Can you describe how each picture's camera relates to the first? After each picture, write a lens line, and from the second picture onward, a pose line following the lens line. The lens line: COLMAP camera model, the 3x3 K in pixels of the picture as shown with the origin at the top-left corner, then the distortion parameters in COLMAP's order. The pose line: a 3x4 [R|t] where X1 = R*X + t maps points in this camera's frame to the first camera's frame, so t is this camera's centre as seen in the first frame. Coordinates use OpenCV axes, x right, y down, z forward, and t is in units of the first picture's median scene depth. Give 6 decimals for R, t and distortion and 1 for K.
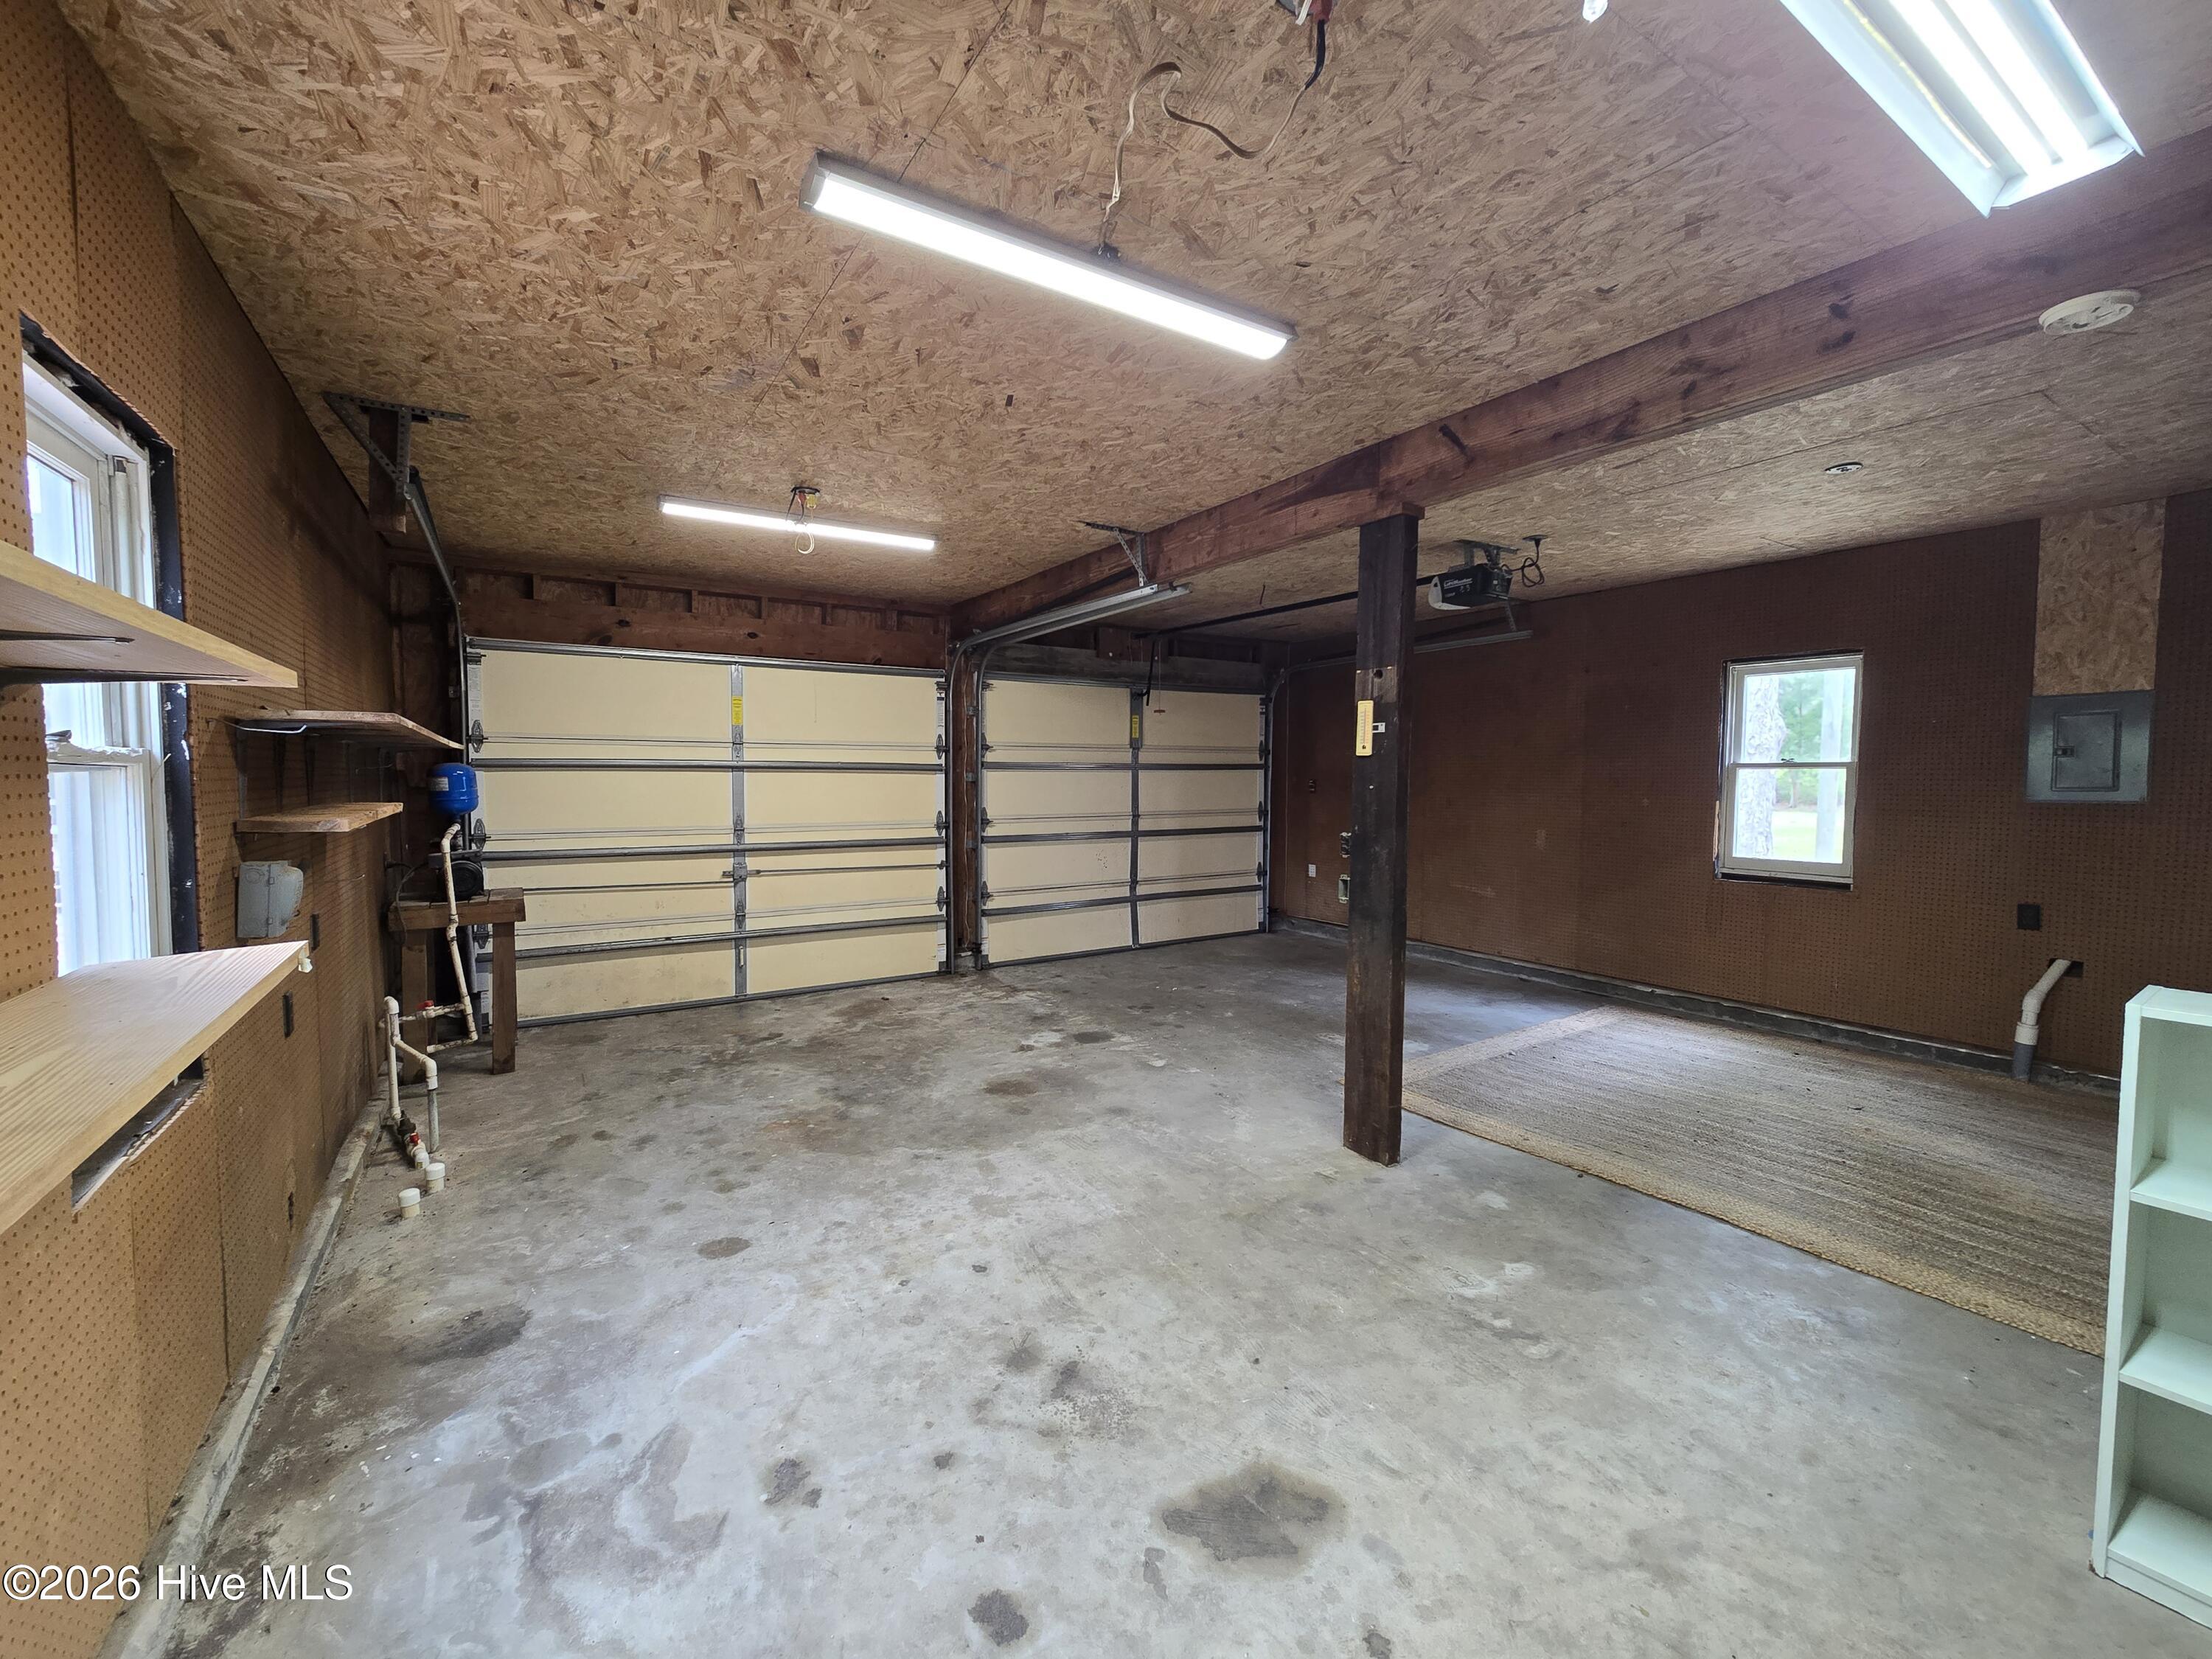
lens RADIAL K [[898.1, 0, 1094.1], [0, 898.1, 818.9], [0, 0, 1]] dist [0.001168, -0.003723]
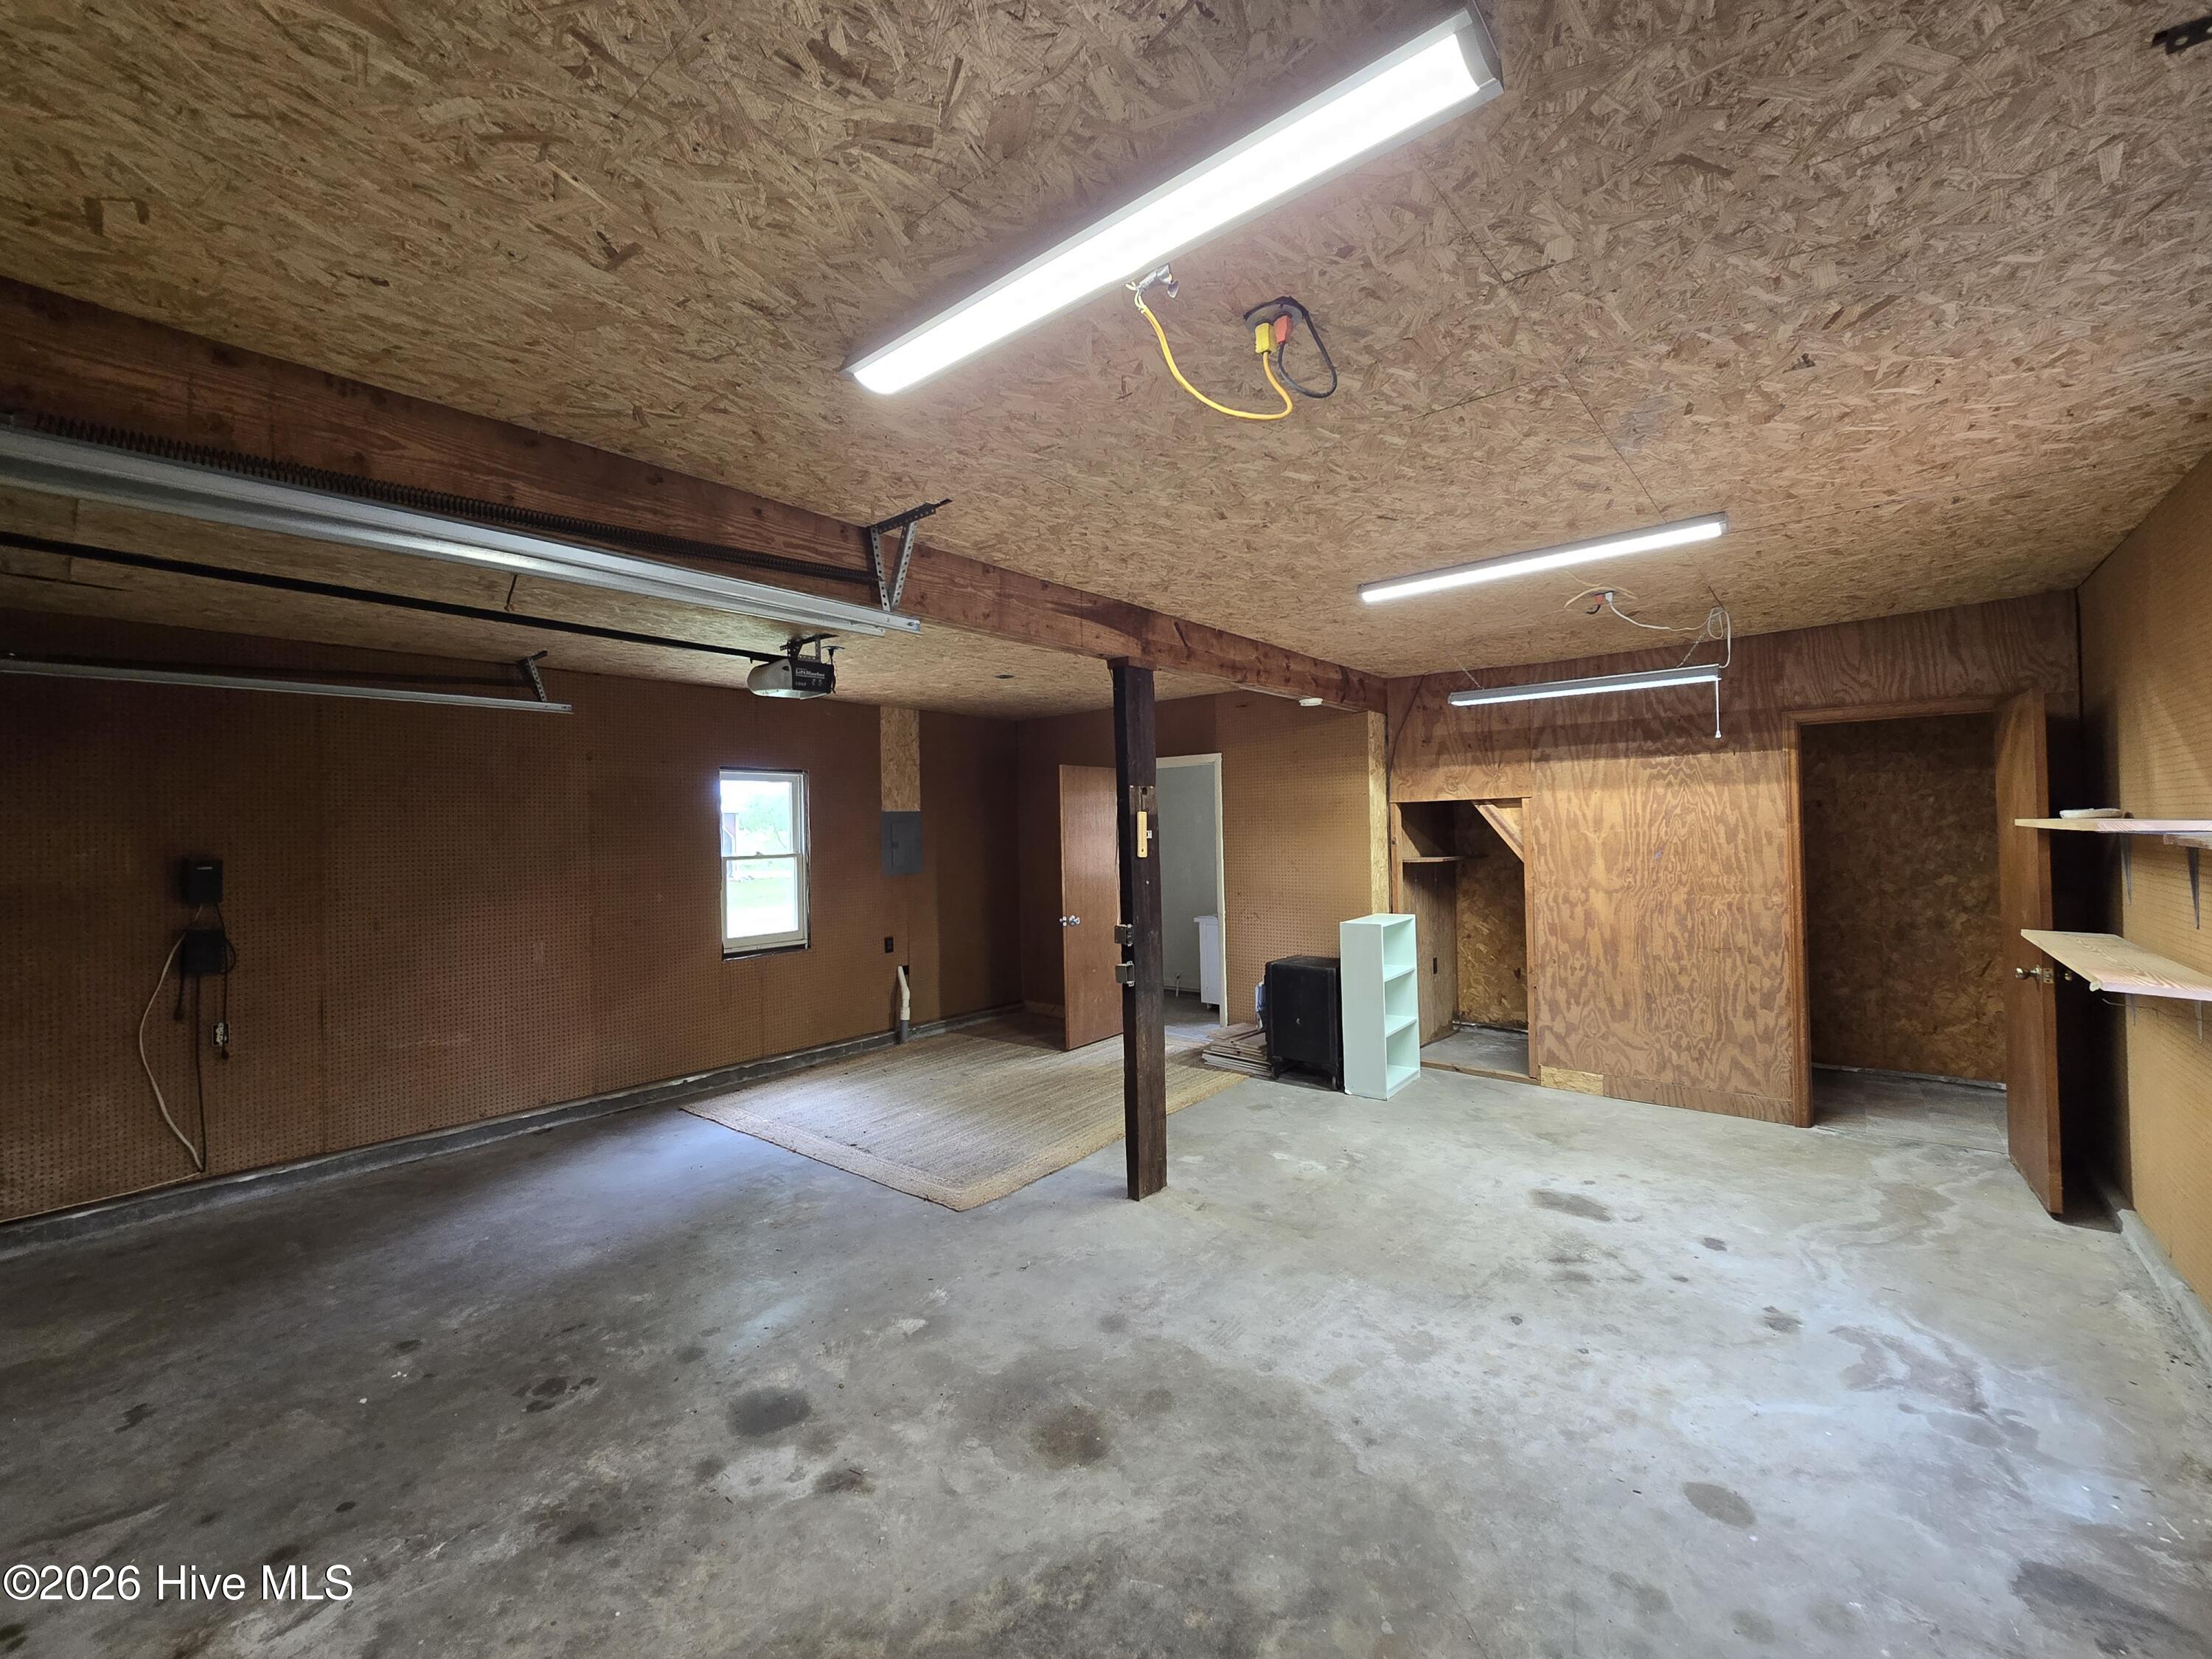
lens RADIAL K [[912.8, 0, 1082.3], [0, 912.8, 822.5], [0, 0, 1]] dist [-0.003848, 0.000206]
pose [[-0.294486, 0.010453, 0.955599, -0.856490], [0.069066, 0.997558, 0.010372, -0.137582], [-0.953157, 0.069054, -0.294489, 1.455990]]
